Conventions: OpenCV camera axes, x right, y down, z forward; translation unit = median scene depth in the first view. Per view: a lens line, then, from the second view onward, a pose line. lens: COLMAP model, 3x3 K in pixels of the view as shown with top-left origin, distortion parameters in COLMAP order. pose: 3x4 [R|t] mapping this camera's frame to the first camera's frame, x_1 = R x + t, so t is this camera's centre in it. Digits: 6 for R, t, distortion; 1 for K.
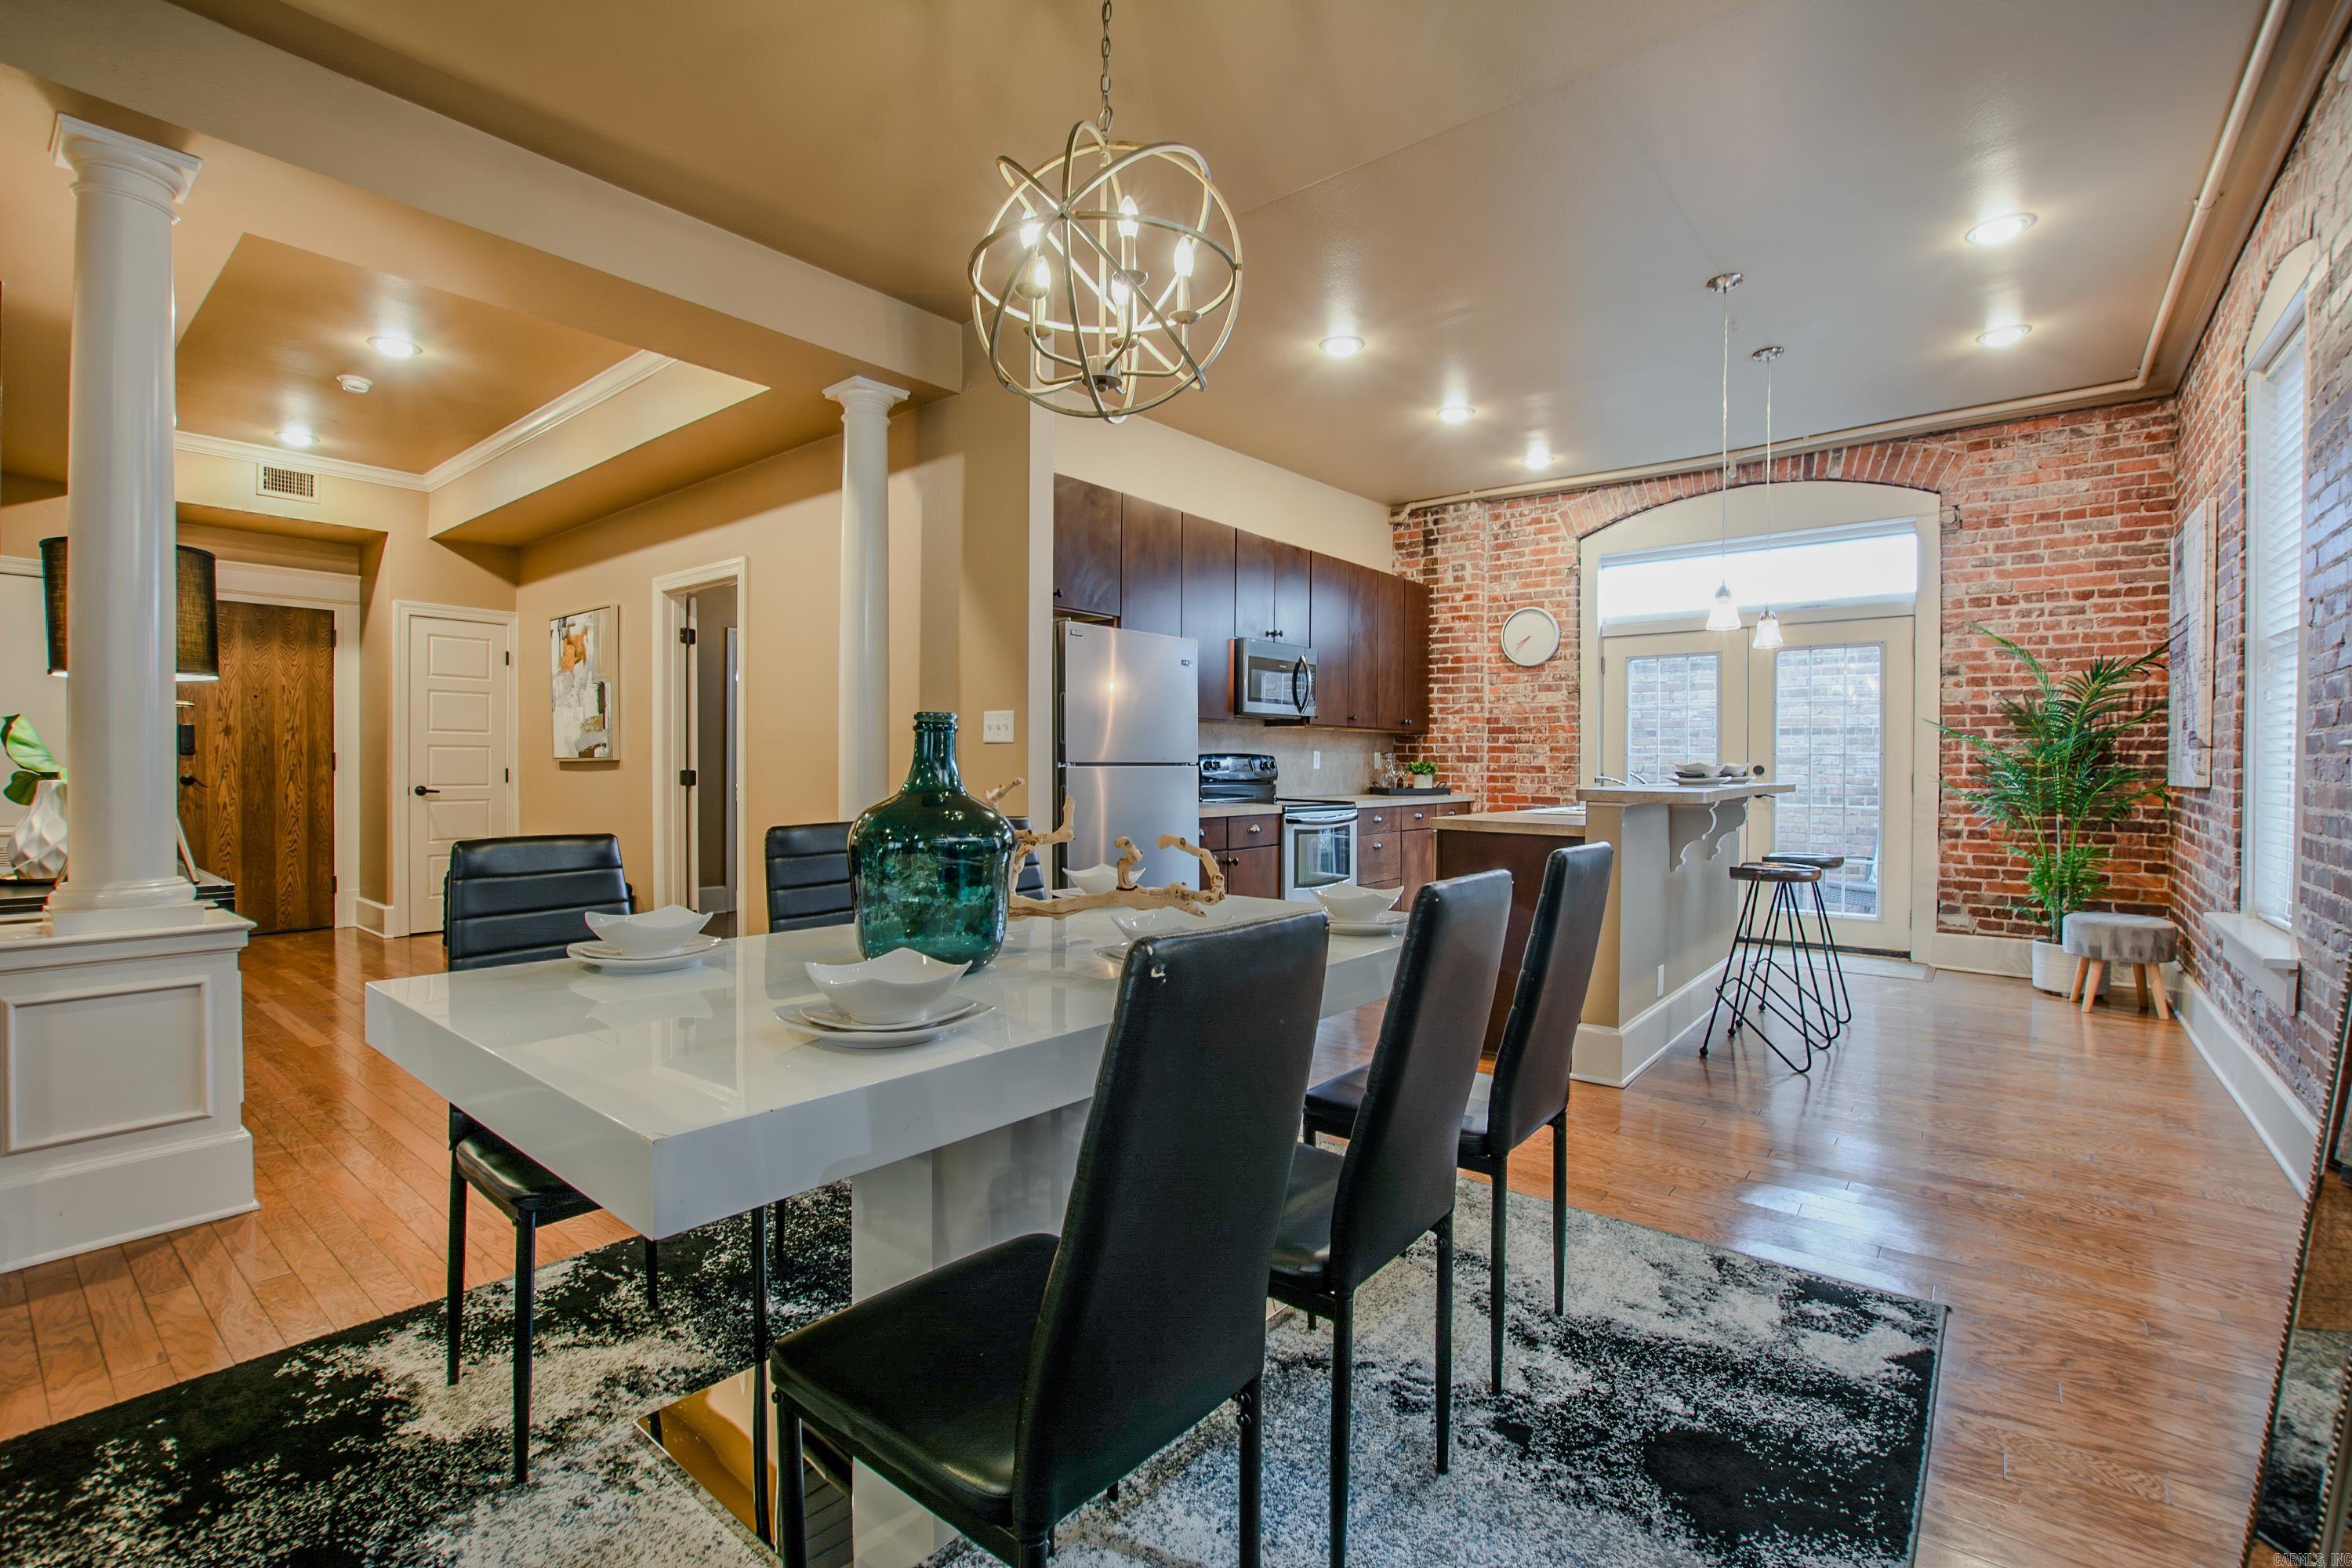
lens RADIAL K [[1041.9, 0, 1188.7], [0, 1041.9, 777.5], [0, 0, 1]] dist [-0.030543, 0.003716]
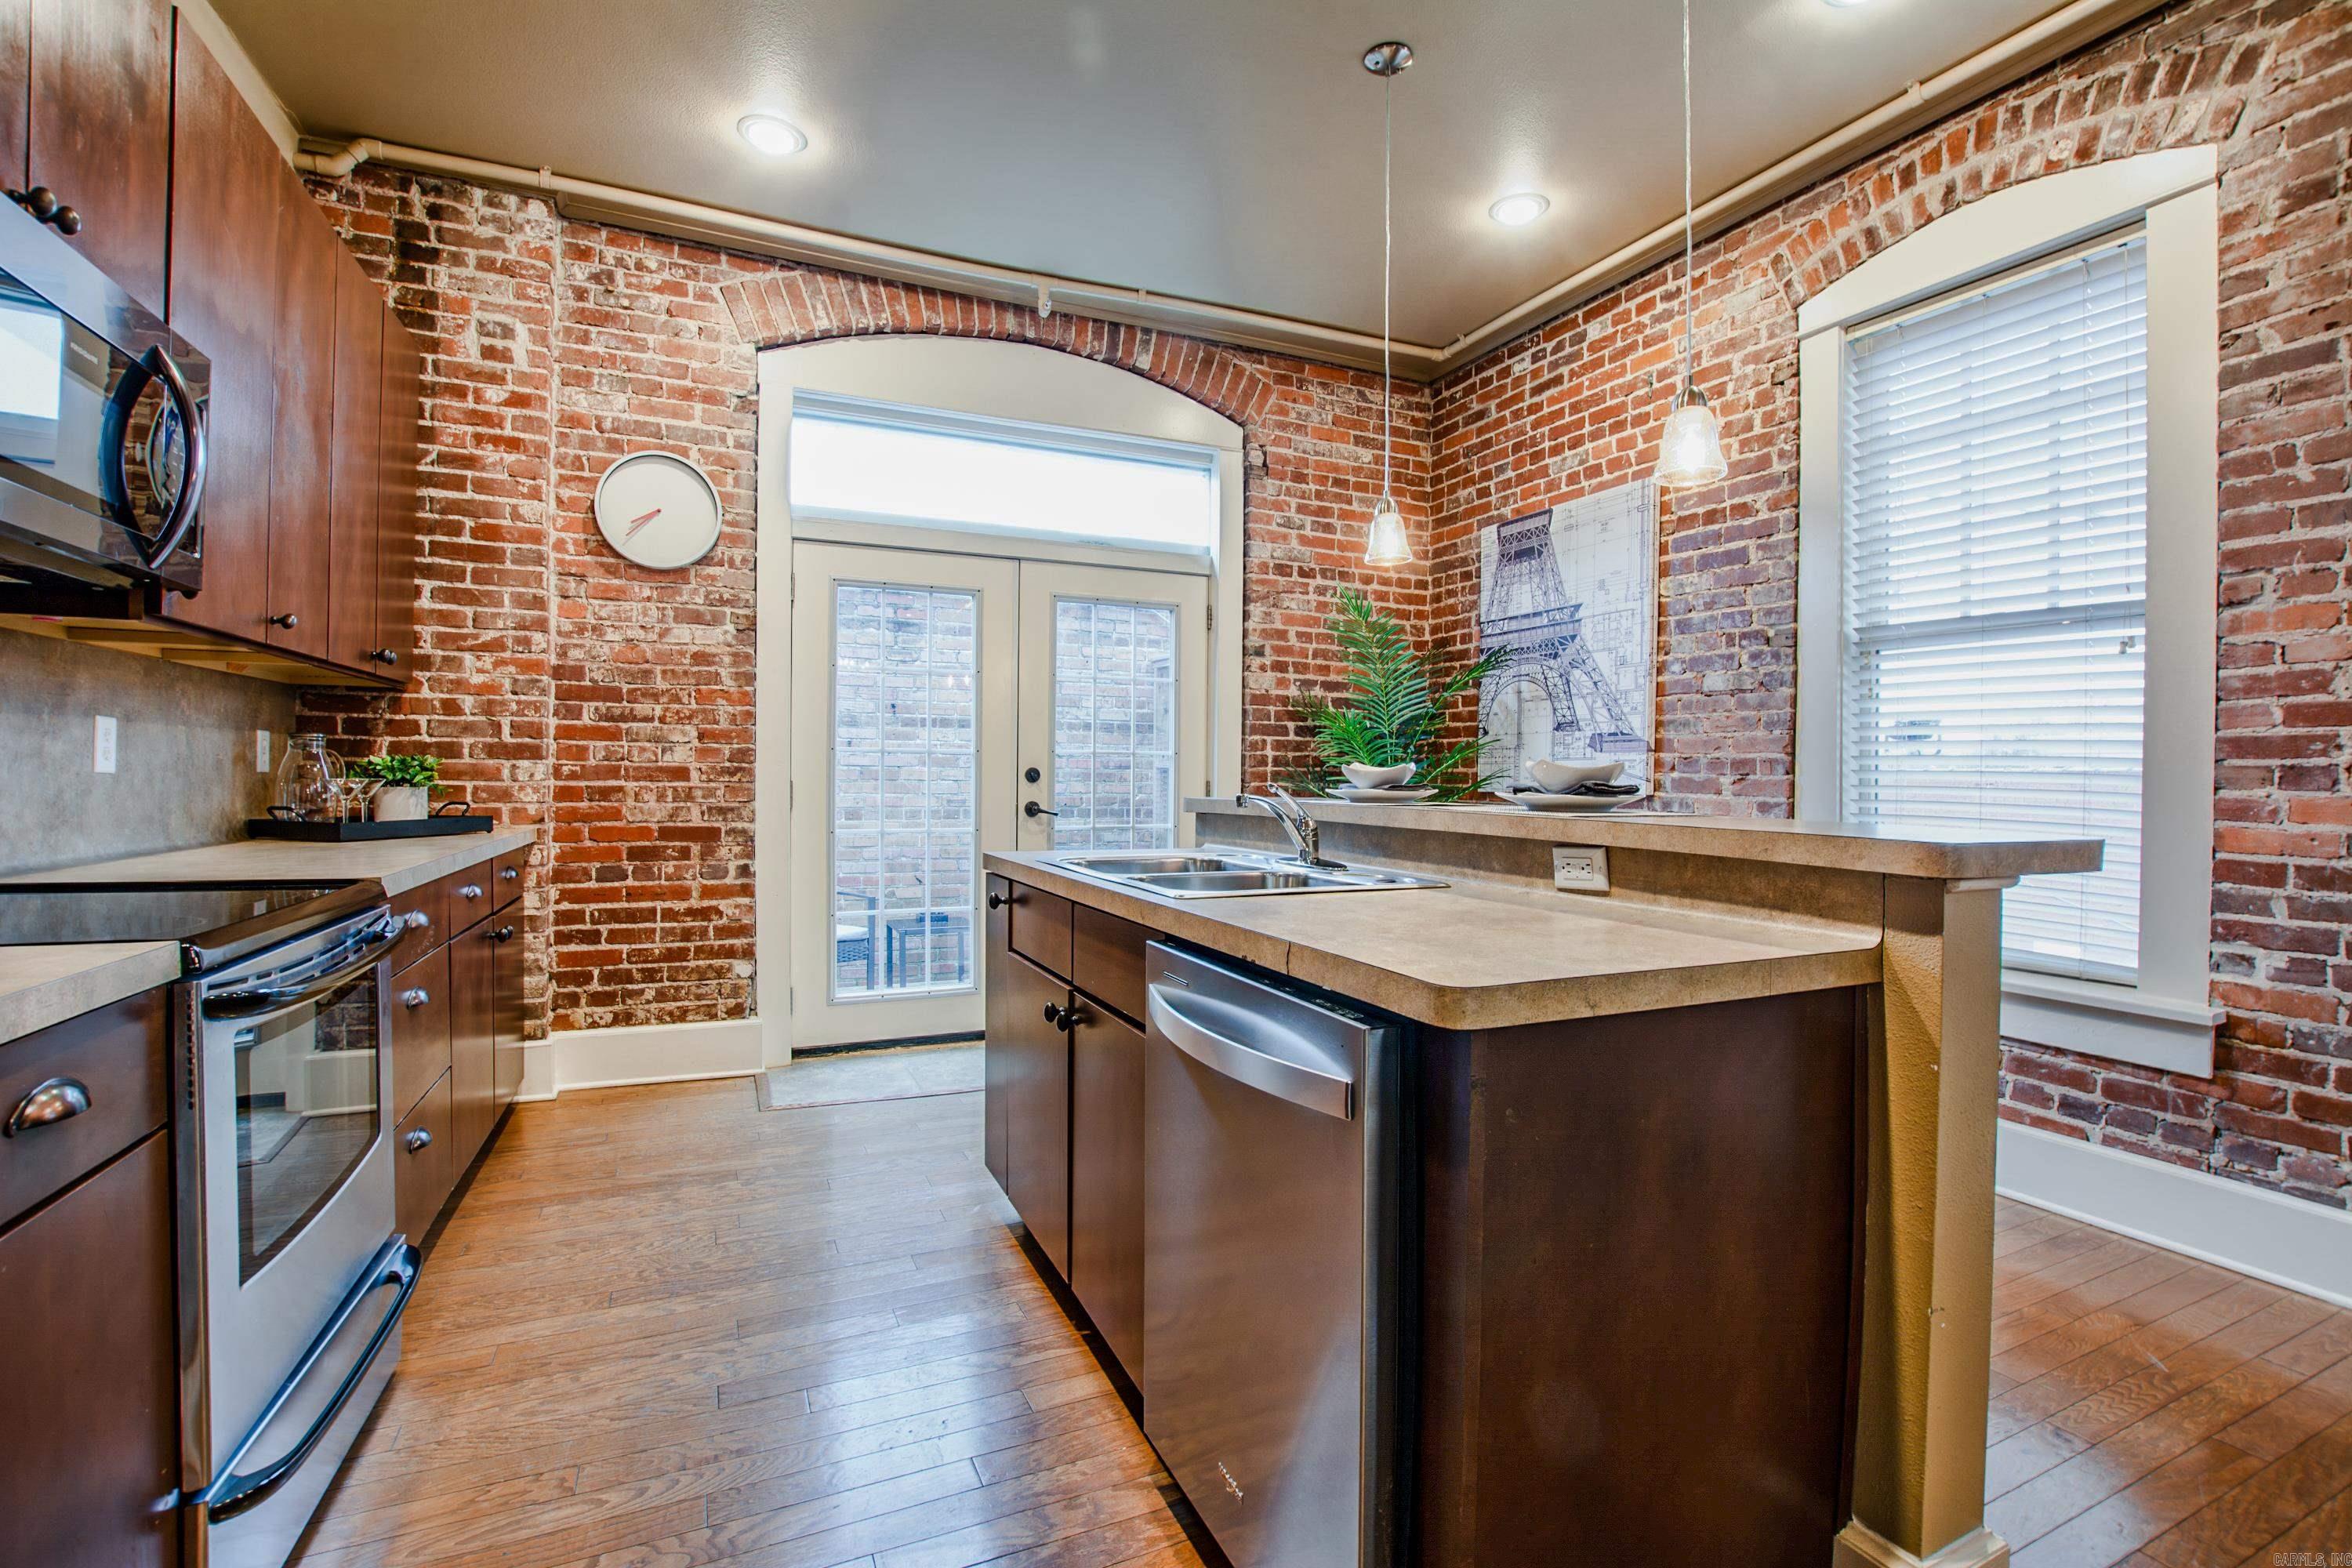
lens RADIAL K [[1041.9, 0, 1196.0], [0, 1041.9, 776.0], [0, 0, 1]] dist [-0.030543, 0.003716]
pose [[0.448931, -0.002423, 0.893563, -0.003386], [0.005631, 0.999984, -0.000118, -0.006467], [-0.893549, 0.005085, 0.448938, 0.672747]]
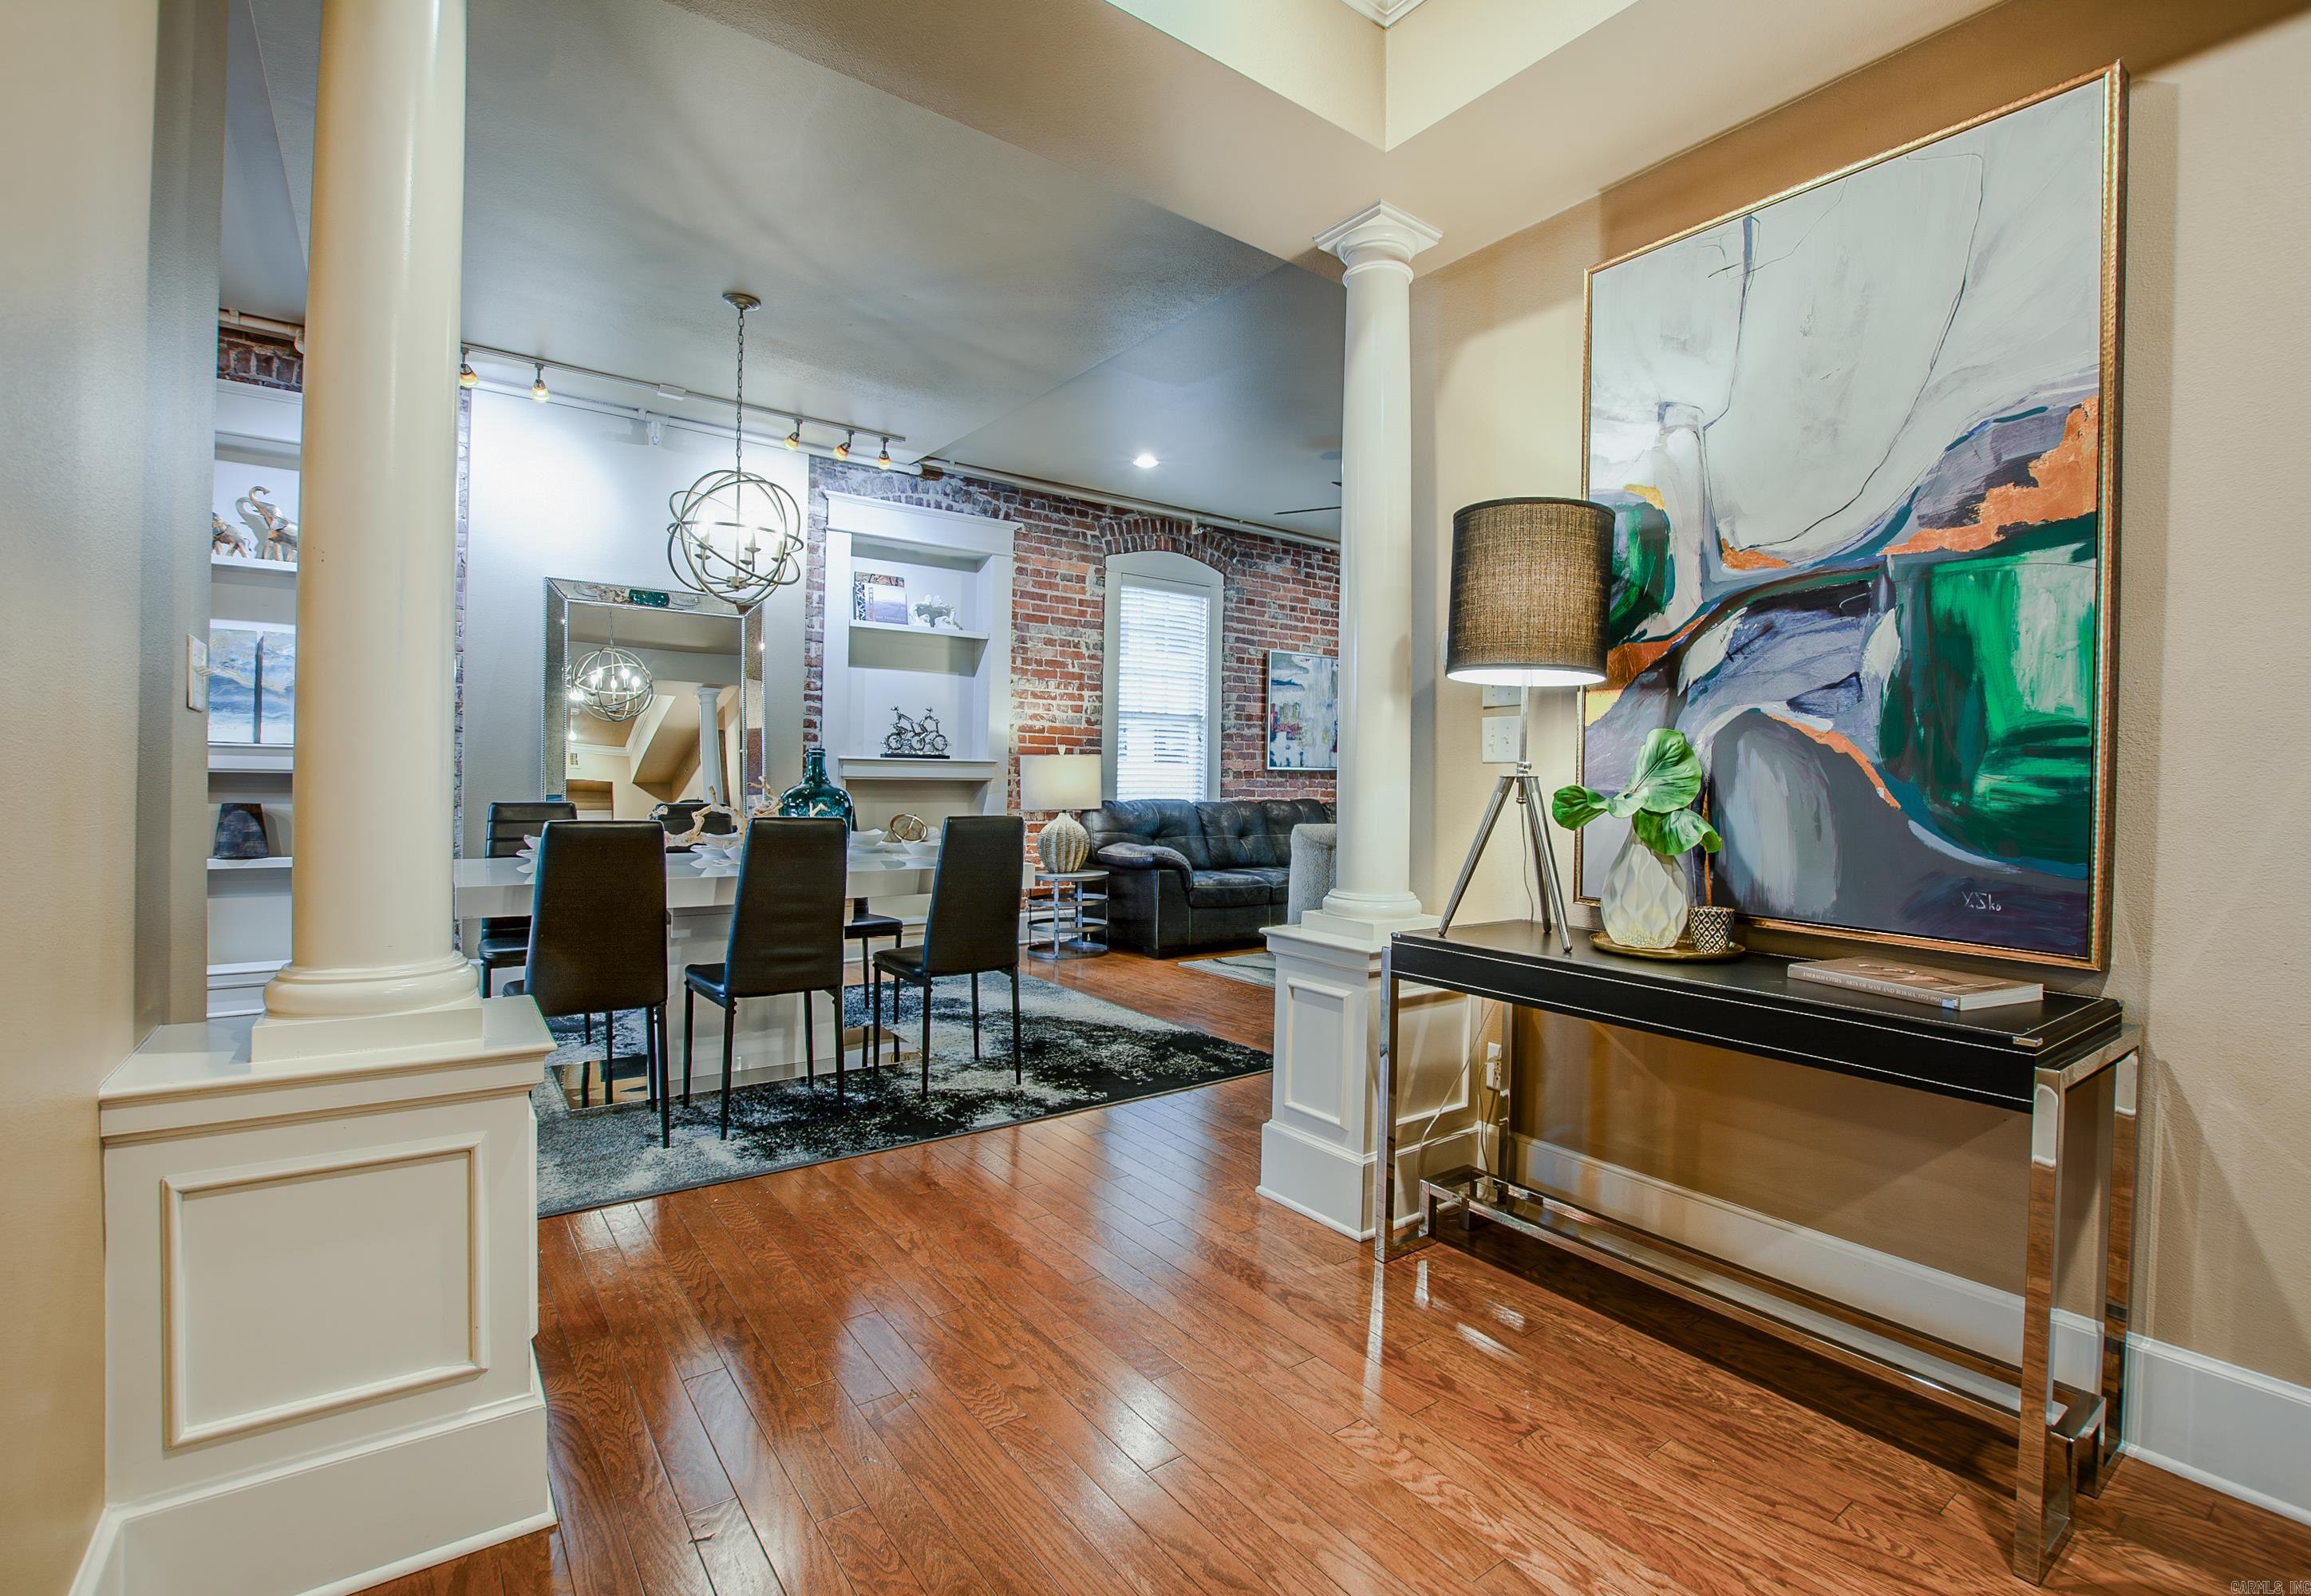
lens RADIAL K [[1056.7, 0, 1204.5], [0, 1056.7, 781.1], [0, 0, 1]] dist [-0.032290, 0.004521]
pose [[-0.971689, -0.019115, 0.235489, -0.477447], [-0.015385, 0.999726, 0.017666, -0.013687], [-0.235762, 0.013543, -0.971716, 0.895736]]
